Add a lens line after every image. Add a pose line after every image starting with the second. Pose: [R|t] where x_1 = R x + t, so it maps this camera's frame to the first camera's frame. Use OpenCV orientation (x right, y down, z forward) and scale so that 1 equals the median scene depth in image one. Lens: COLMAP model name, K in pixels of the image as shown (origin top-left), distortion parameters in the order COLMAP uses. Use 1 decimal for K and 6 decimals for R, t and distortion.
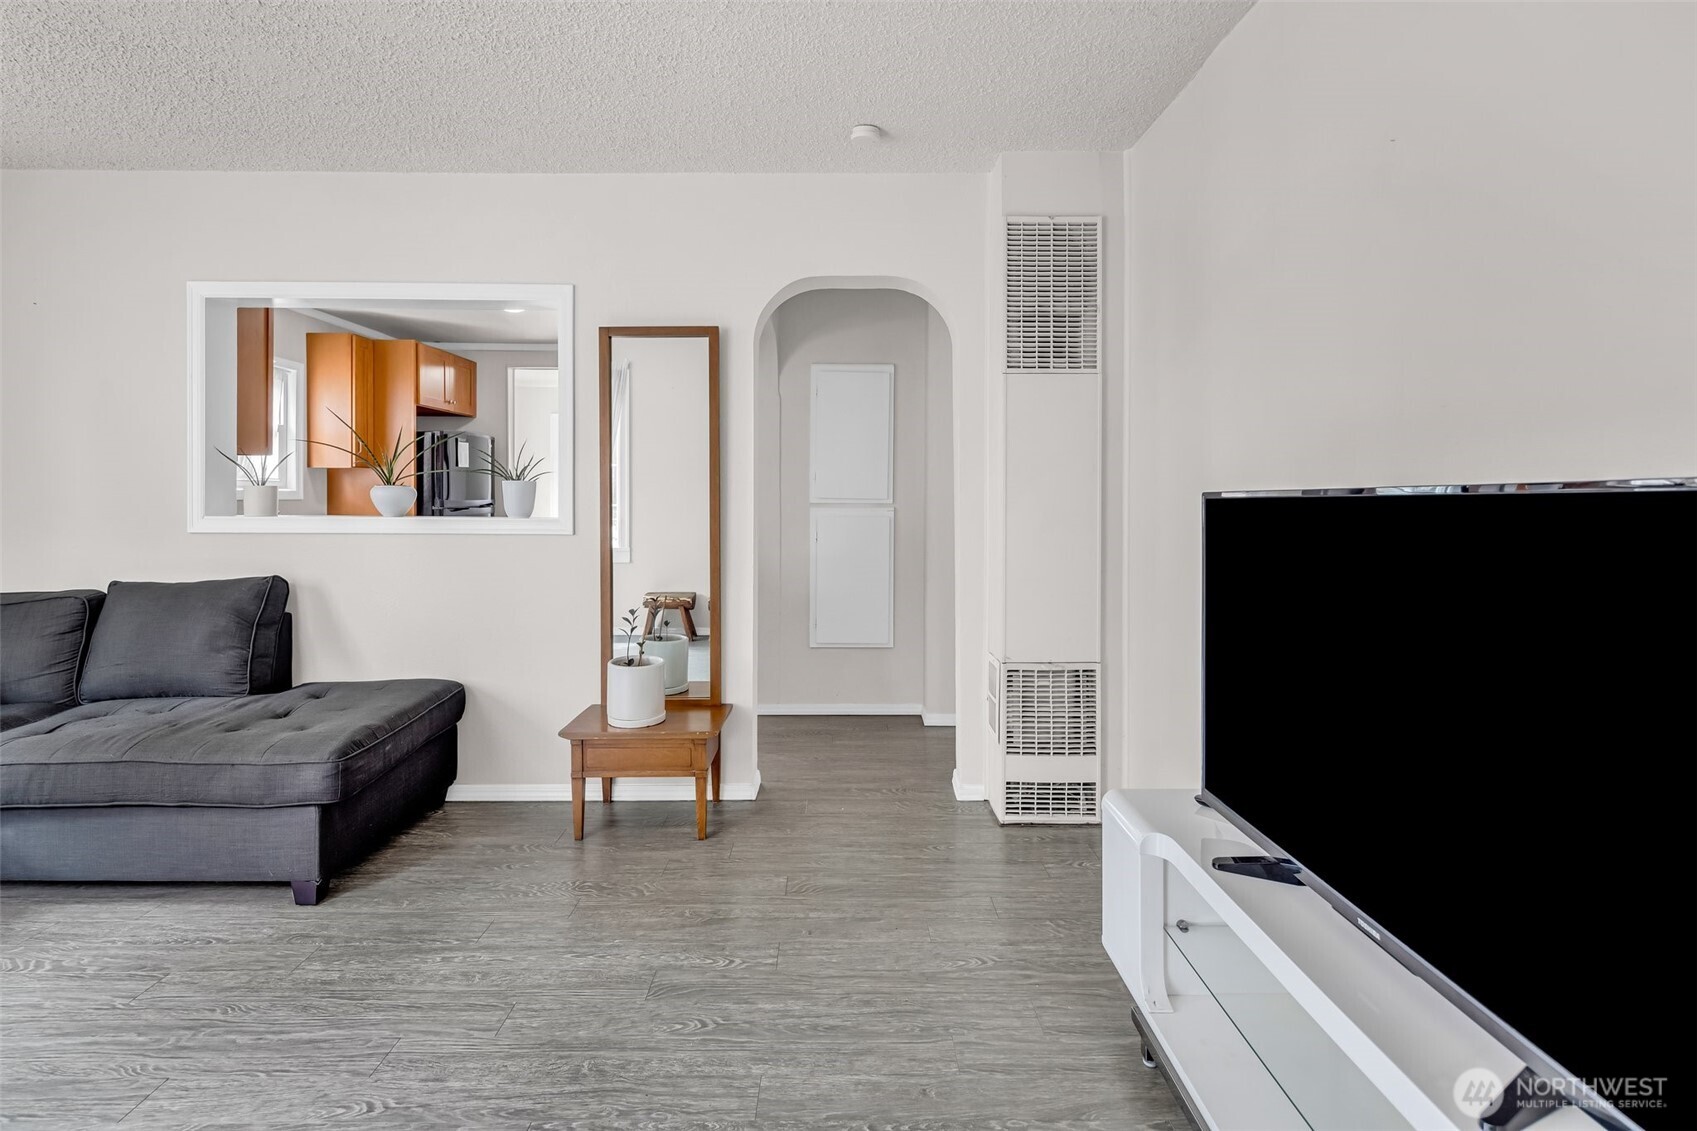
lens RADIAL K [[825.5, 0, 843.2], [0, 825.5, 483.7], [0, 0, 1]] dist [0.004742, -0.004824]
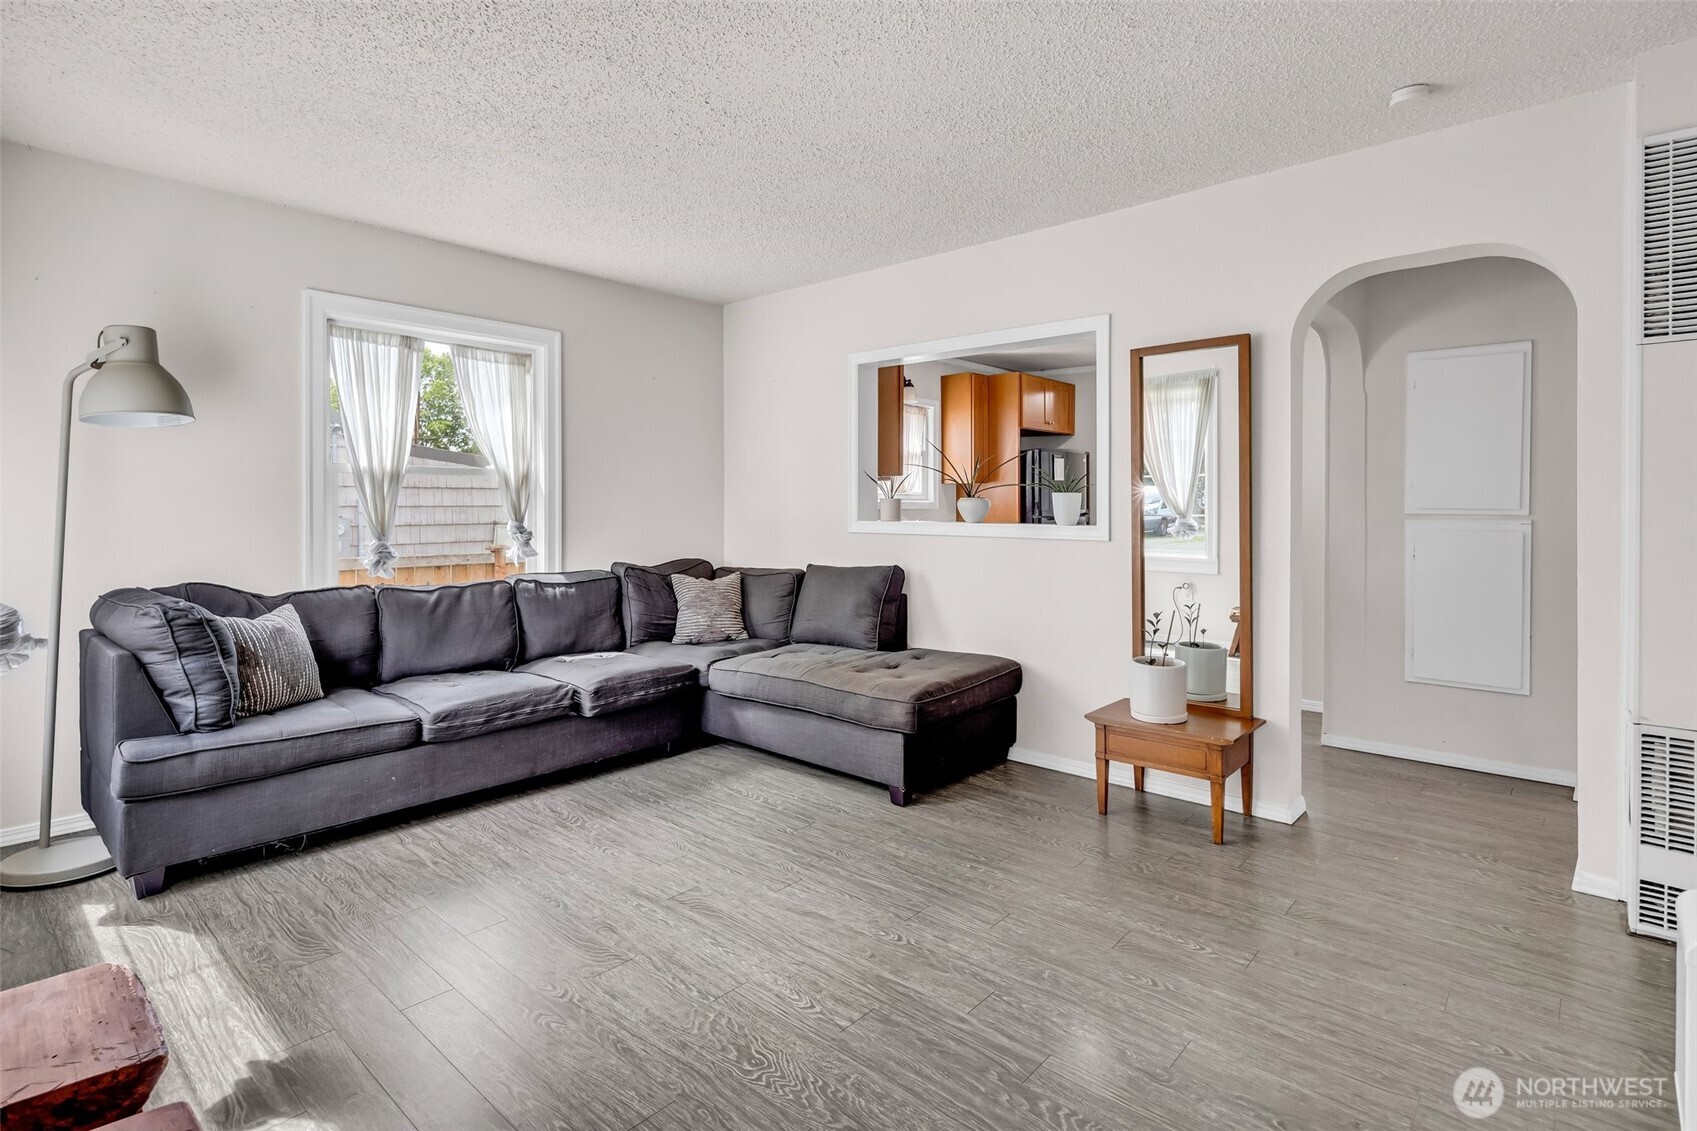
lens RADIAL K [[825.5, 0, 843.2], [0, 825.5, 483.7], [0, 0, 1]] dist [0.004742, -0.004824]
pose [[0.742522, -0.019062, -0.669550, 0.168471], [0.010701, 0.999805, -0.016597, -0.000483], [0.669736, 0.005159, 0.742581, -0.063251]]
